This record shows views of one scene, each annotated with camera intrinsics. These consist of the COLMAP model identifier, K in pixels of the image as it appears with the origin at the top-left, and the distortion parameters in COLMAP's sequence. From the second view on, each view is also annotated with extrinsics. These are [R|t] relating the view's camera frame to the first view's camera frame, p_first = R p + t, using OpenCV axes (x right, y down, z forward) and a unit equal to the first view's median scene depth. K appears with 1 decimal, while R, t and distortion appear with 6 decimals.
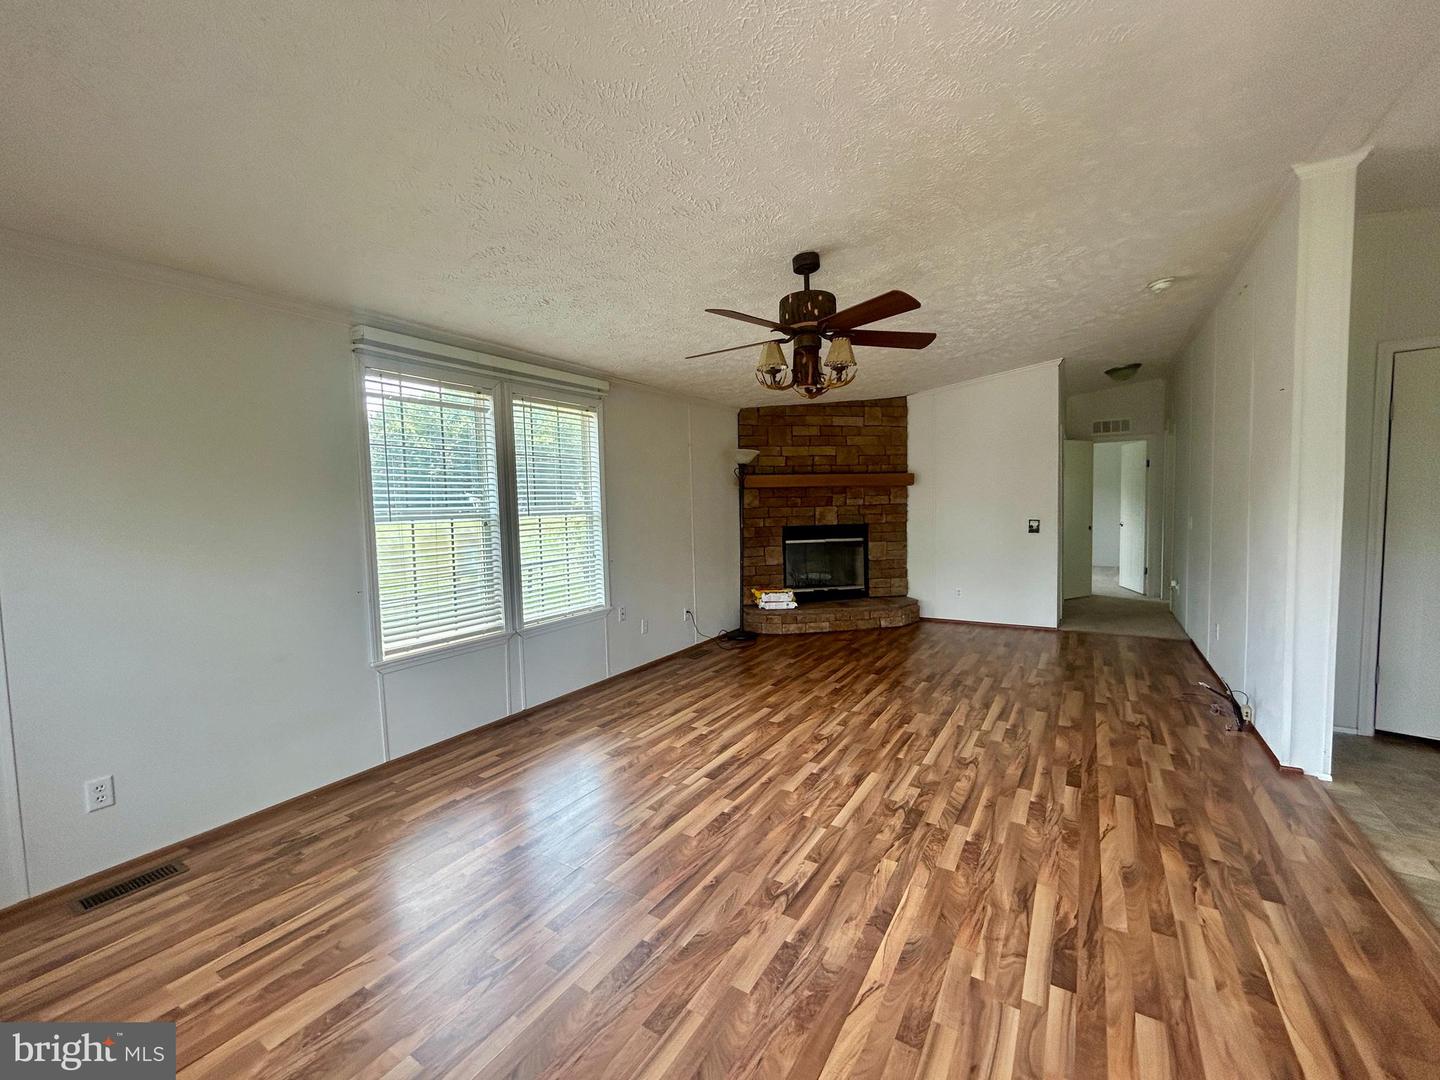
lens RADIAL K [[585.9, 0, 716.3], [0, 585.9, 539.3], [0, 0, 1]] dist [-0.004048, 0.003678]
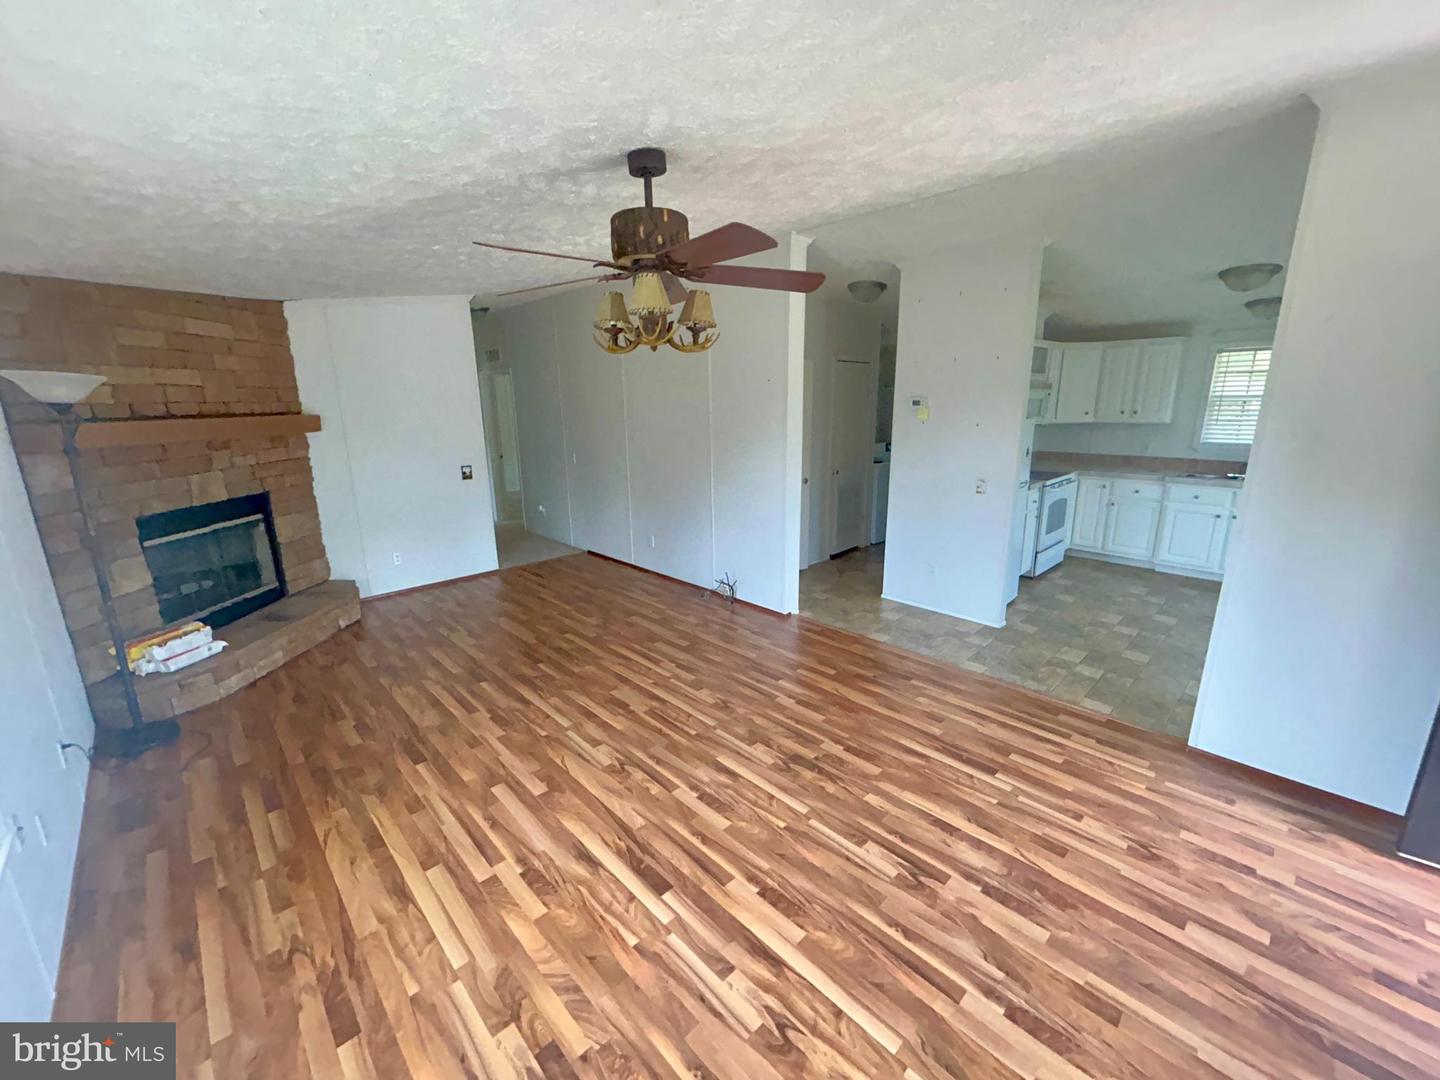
lens RADIAL K [[585.9, 0, 716.3], [0, 585.9, 539.3], [0, 0, 1]] dist [-0.004048, 0.003678]
pose [[0.241239, -0.209501, 0.947583, -0.464032], [0.067478, 0.977679, 0.198976, -0.125535], [-0.968117, 0.015940, 0.249991, 0.584534]]
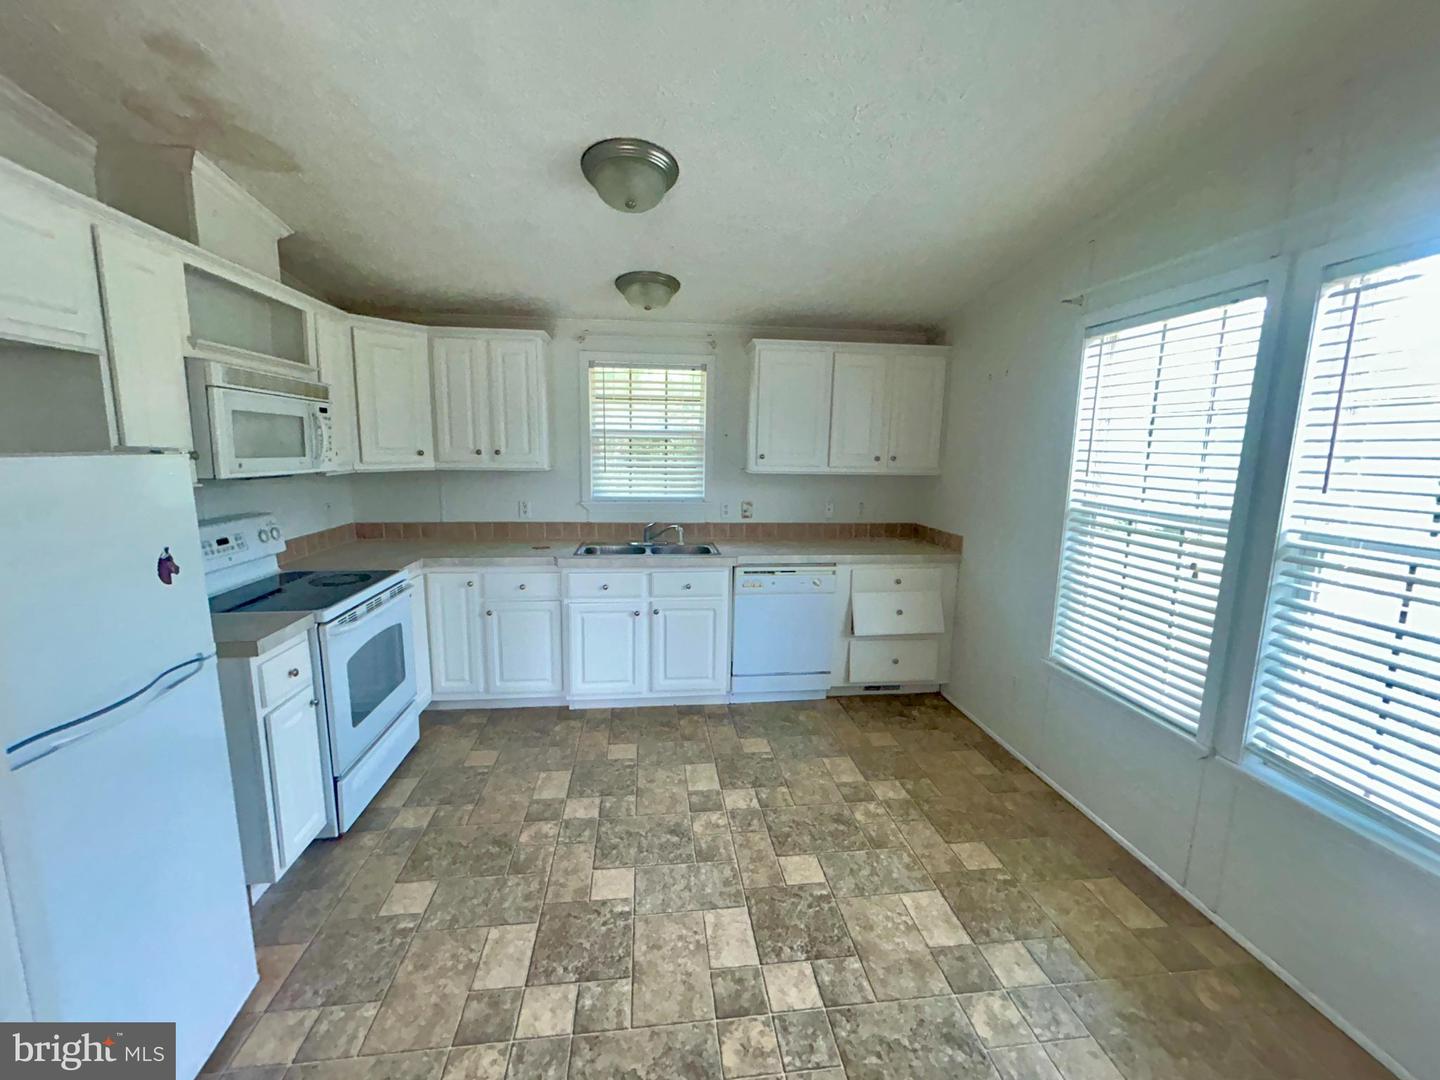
lens RADIAL K [[585.9, 0, 716.3], [0, 585.9, 539.3], [0, 0, 1]] dist [-0.004048, 0.003678]
pose [[-0.634654, -0.104584, 0.765687, 0.428709], [0.047471, 0.983653, 0.173703, -0.078758], [-0.771337, 0.146589, -0.619315, 0.207504]]
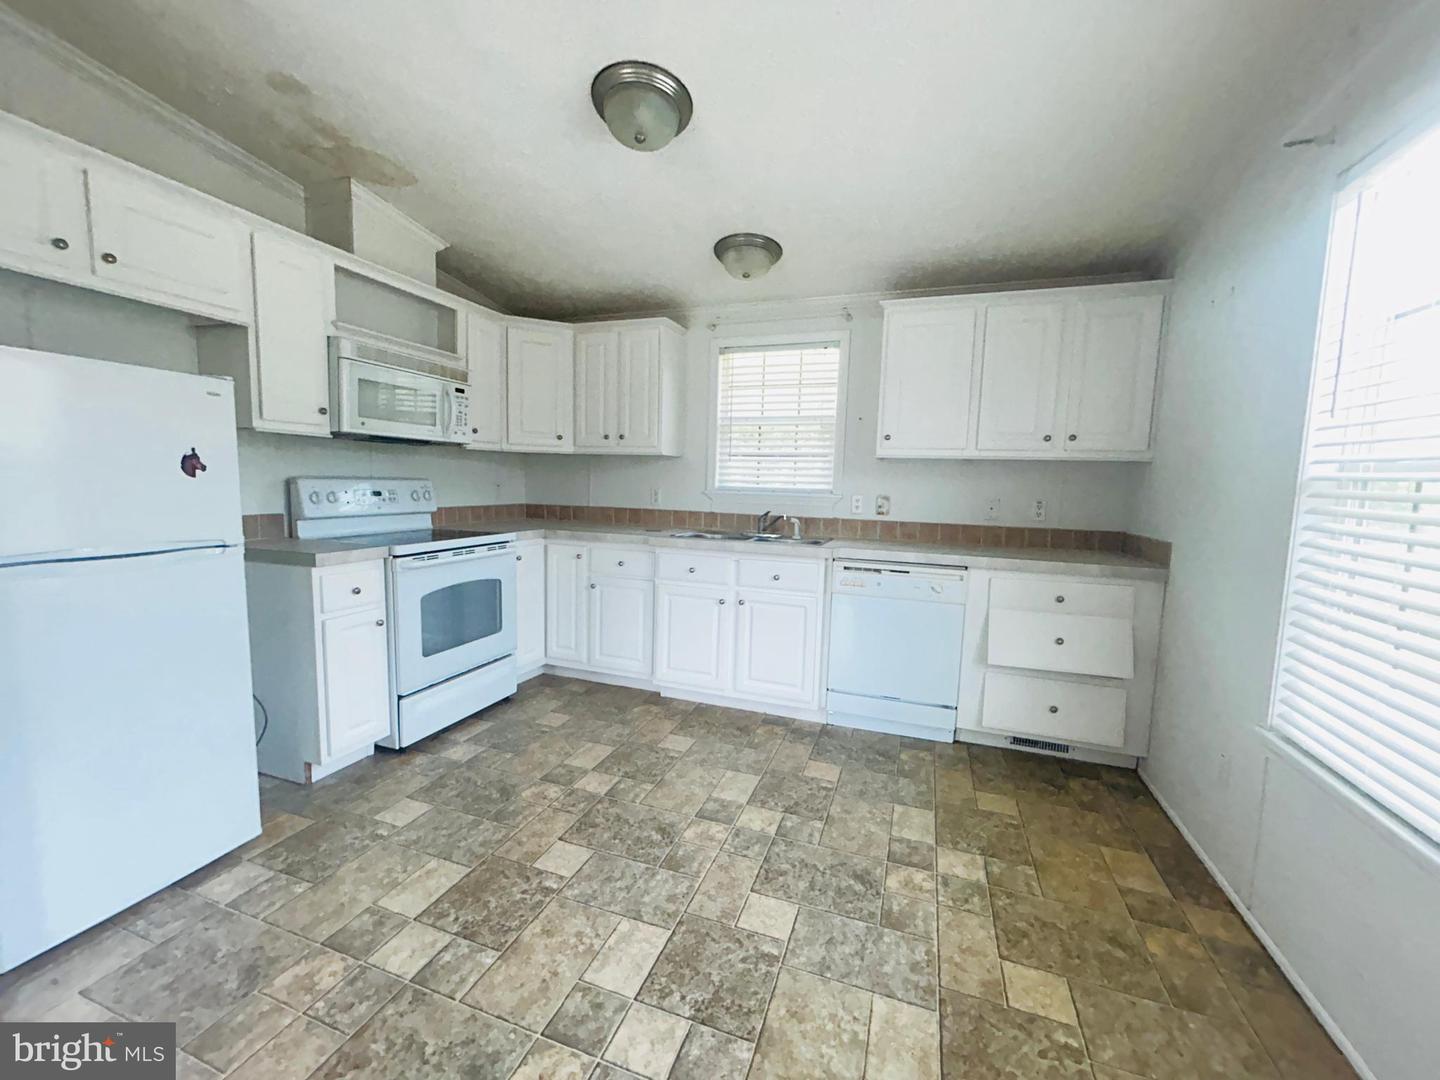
lens RADIAL K [[585.9, 0, 716.3], [0, 585.9, 539.3], [0, 0, 1]] dist [-0.004048, 0.003678]
pose [[-0.218639, -0.077445, 0.972728, 0.377443], [0.037363, 0.995450, 0.087652, 0.021409], [-0.975090, 0.055508, -0.214751, -0.056614]]
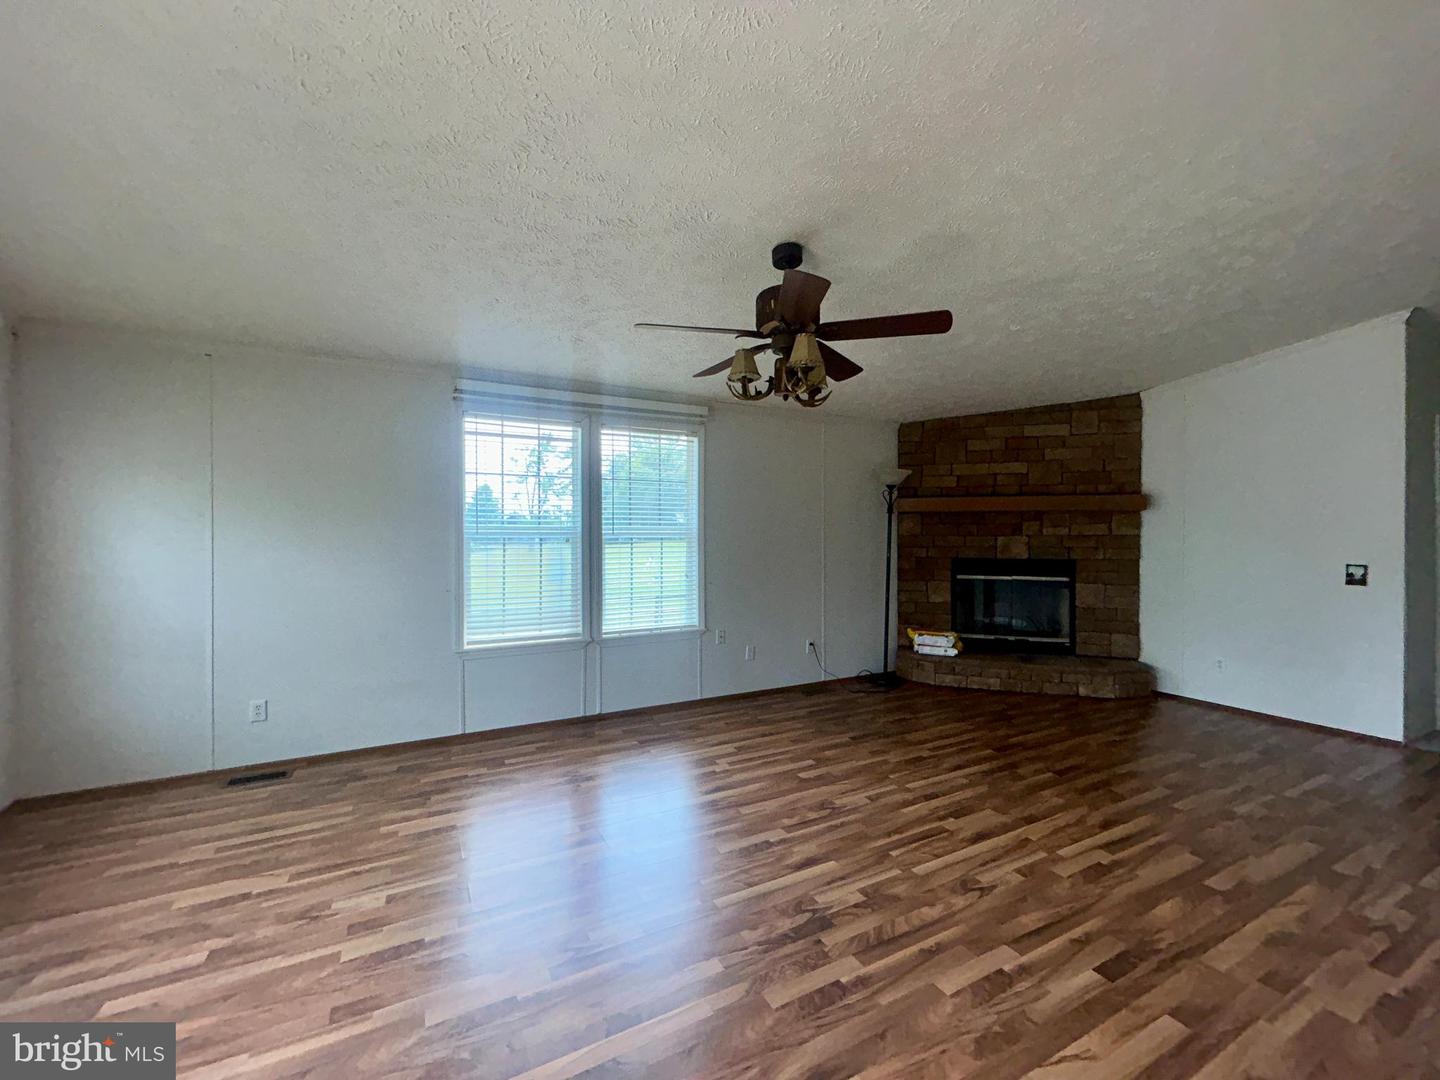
lens RADIAL K [[585.9, 0, 716.3], [0, 585.9, 539.3], [0, 0, 1]] dist [-0.004048, 0.003678]
pose [[0.868817, 0.028853, -0.494292, 0.399509], [-0.051537, 0.998148, -0.032321, -0.006757], [0.492444, 0.053555, 0.868695, 0.154969]]
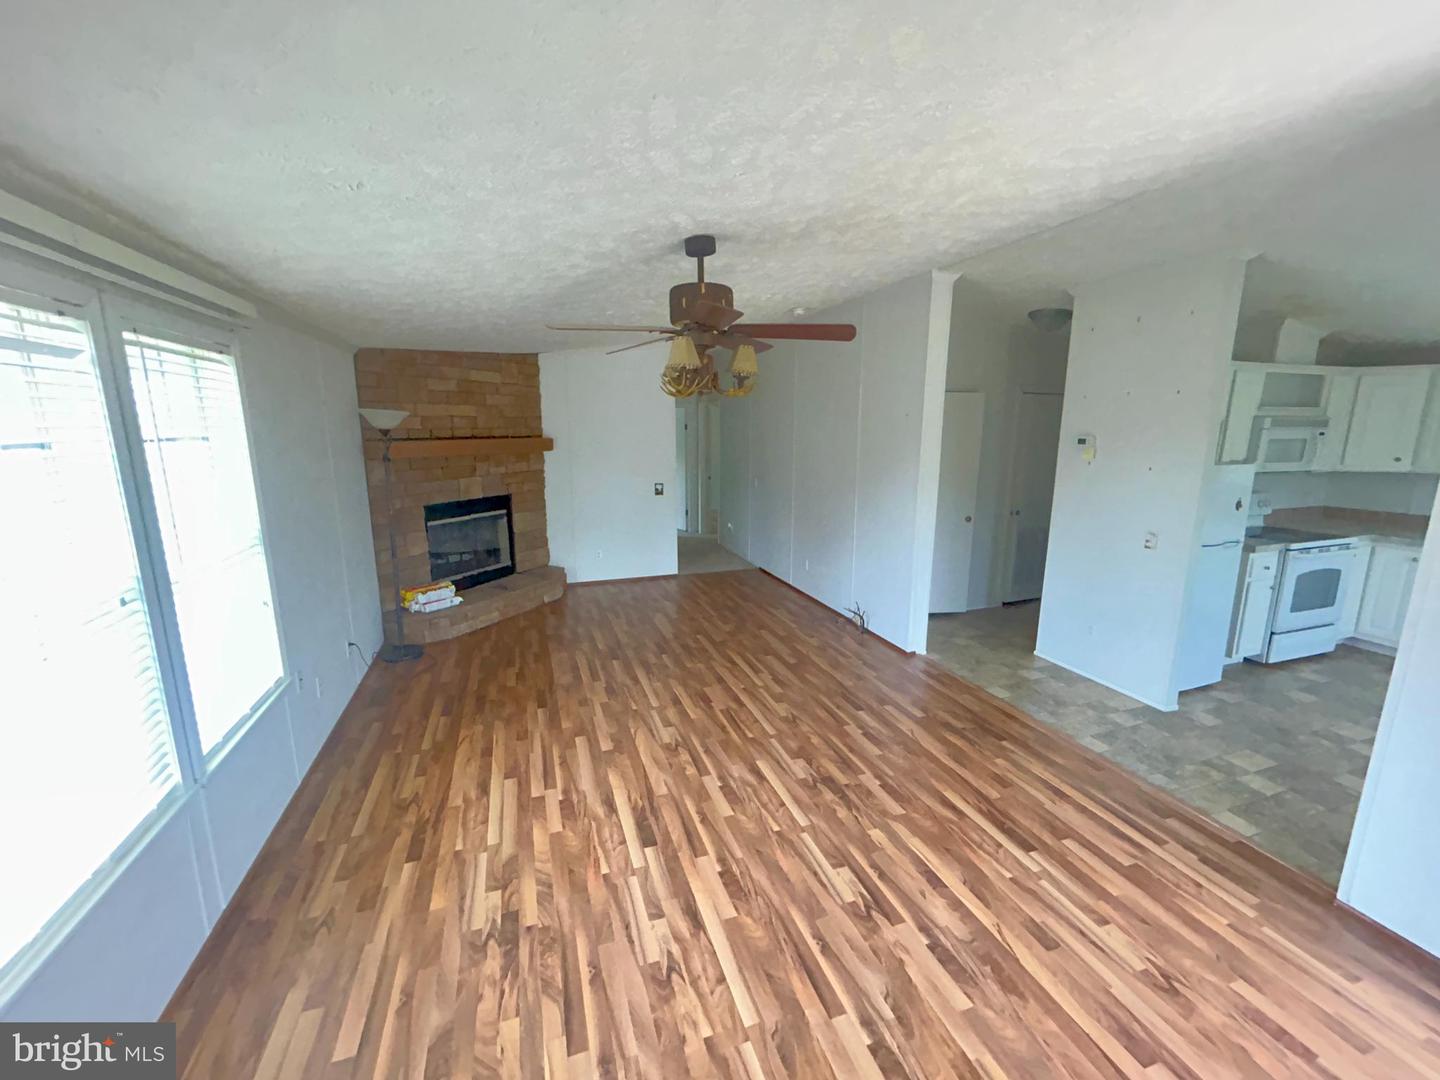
lens RADIAL K [[585.9, 0, 716.3], [0, 585.9, 539.3], [0, 0, 1]] dist [-0.004048, 0.003678]
pose [[0.624945, -0.125713, 0.770480, -0.437646], [0.032110, 0.990253, 0.135527, -0.121596], [-0.780008, -0.059957, 0.622891, 0.320128]]
